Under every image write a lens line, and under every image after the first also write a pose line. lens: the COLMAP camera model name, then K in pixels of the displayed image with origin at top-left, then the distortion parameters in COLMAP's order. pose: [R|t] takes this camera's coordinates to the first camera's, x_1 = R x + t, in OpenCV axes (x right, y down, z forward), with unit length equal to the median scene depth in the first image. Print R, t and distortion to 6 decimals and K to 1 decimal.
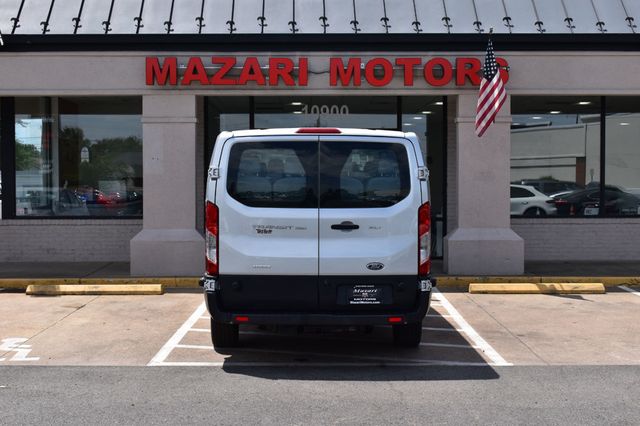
lens RADIAL K [[966.5, 0, 320.0], [0, 966.5, 213.0], [0, 0, 1]] dist [-0.023609, 0.056253]
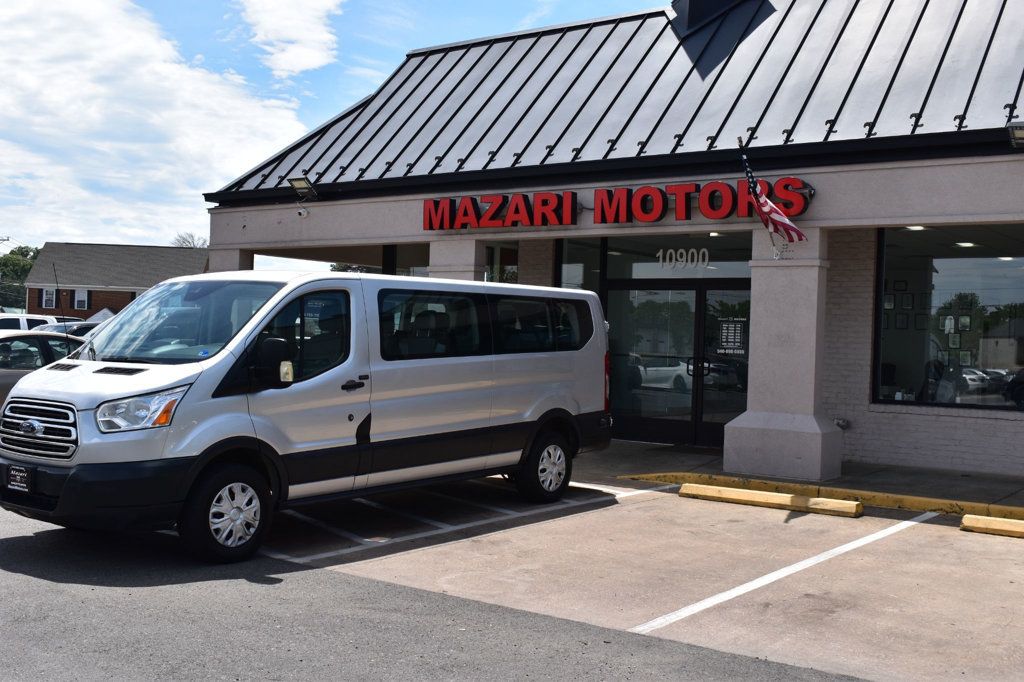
lens RADIAL K [[1144.3, 0, 512.0], [0, 1144.3, 341.0], [0, 0, 1]] dist [-0.020089, -0.022216]
pose [[0.796258, 0.026241, -0.604388, 0.526905], [-0.051501, 0.998372, -0.024504, -0.006704], [0.602761, 0.050638, 0.796313, 0.196202]]
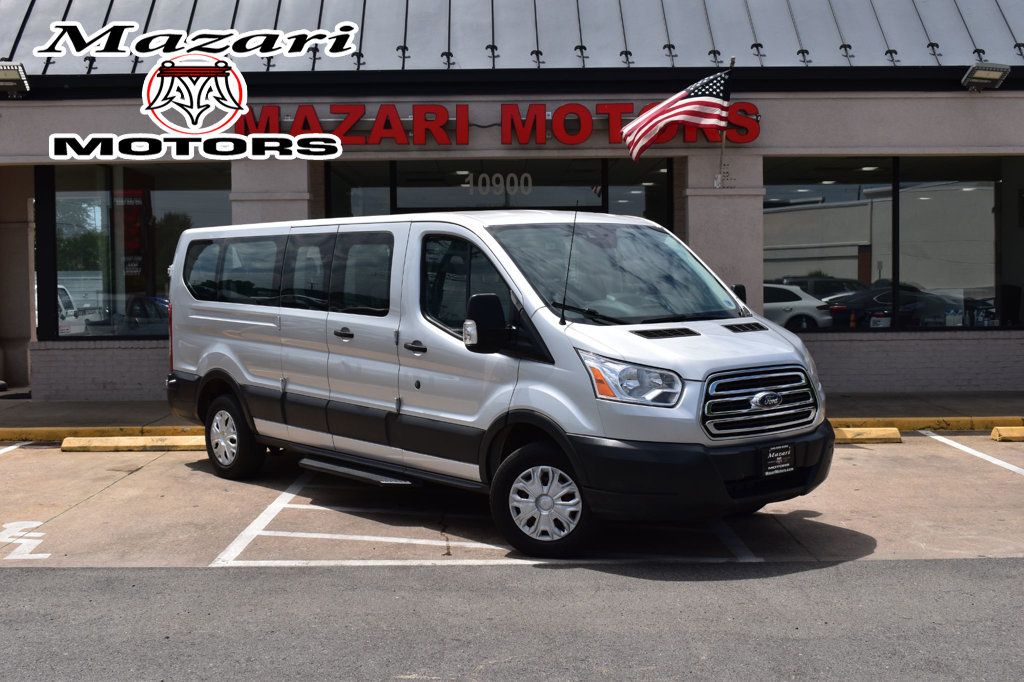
lens RADIAL K [[1301.3, 0, 512.0], [0, 1301.3, 341.0], [0, 0, 1]] dist [-0.032314, -0.043488]
pose [[0.999961, -0.008637, -0.001641, 0.018007], [0.008658, 0.999874, 0.013309, -0.003503], [0.001526, -0.013322, 0.999910, 0.067619]]
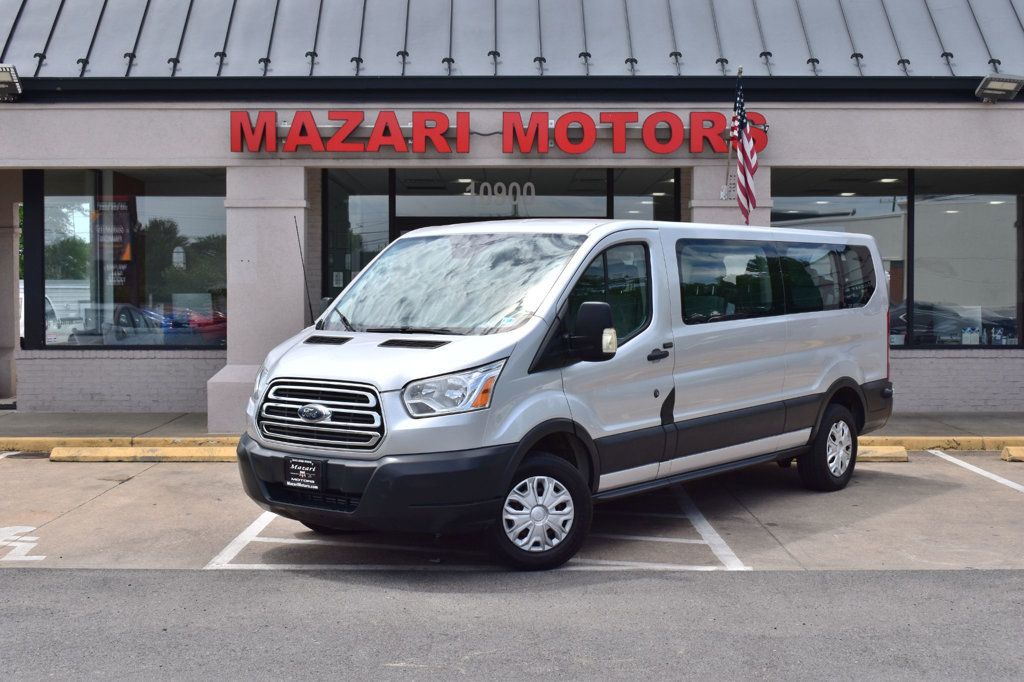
lens RADIAL K [[1401.8, 0, 512.0], [0, 1401.8, 341.0], [0, 0, 1]] dist [-0.018609, -0.041629]
pose [[0.999967, 0.001564, -0.007929, 0.024514], [-0.001570, 0.999998, -0.000734, 0.000431], [0.007928, 0.000747, 0.999968, 0.019286]]
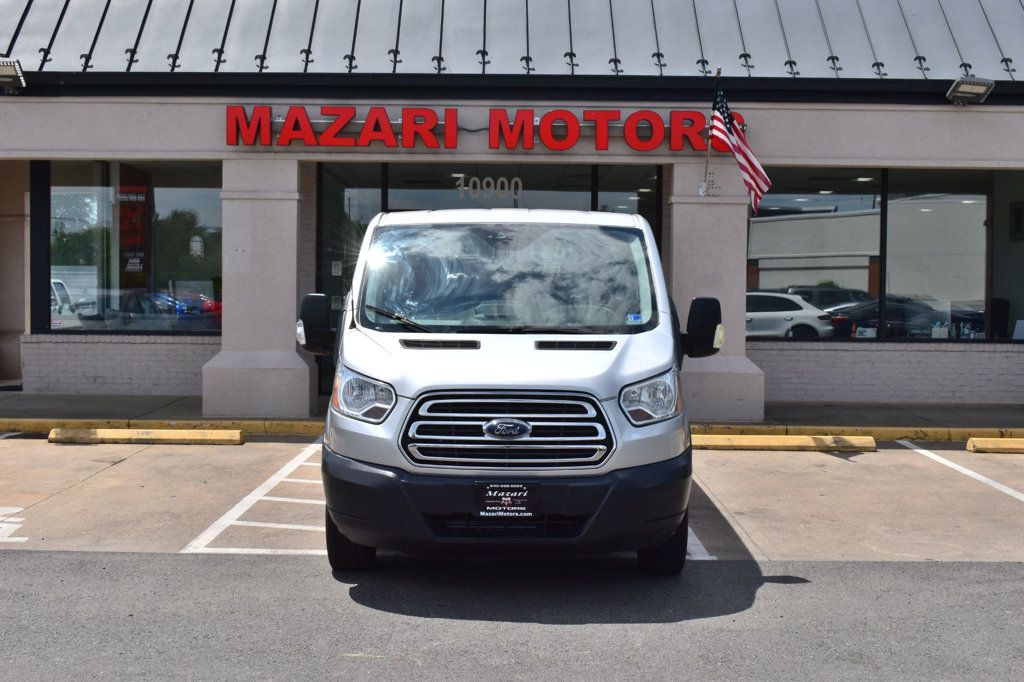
lens RADIAL K [[1323.9, 0, 512.0], [0, 1323.9, 341.0], [0, 0, 1]] dist [-0.032703, -0.035990]
pose [[0.999887, 0.012170, -0.008854, 0.036420], [-0.012087, 0.999882, 0.009442, -0.001890], [0.008967, -0.009333, 0.999916, 0.040842]]
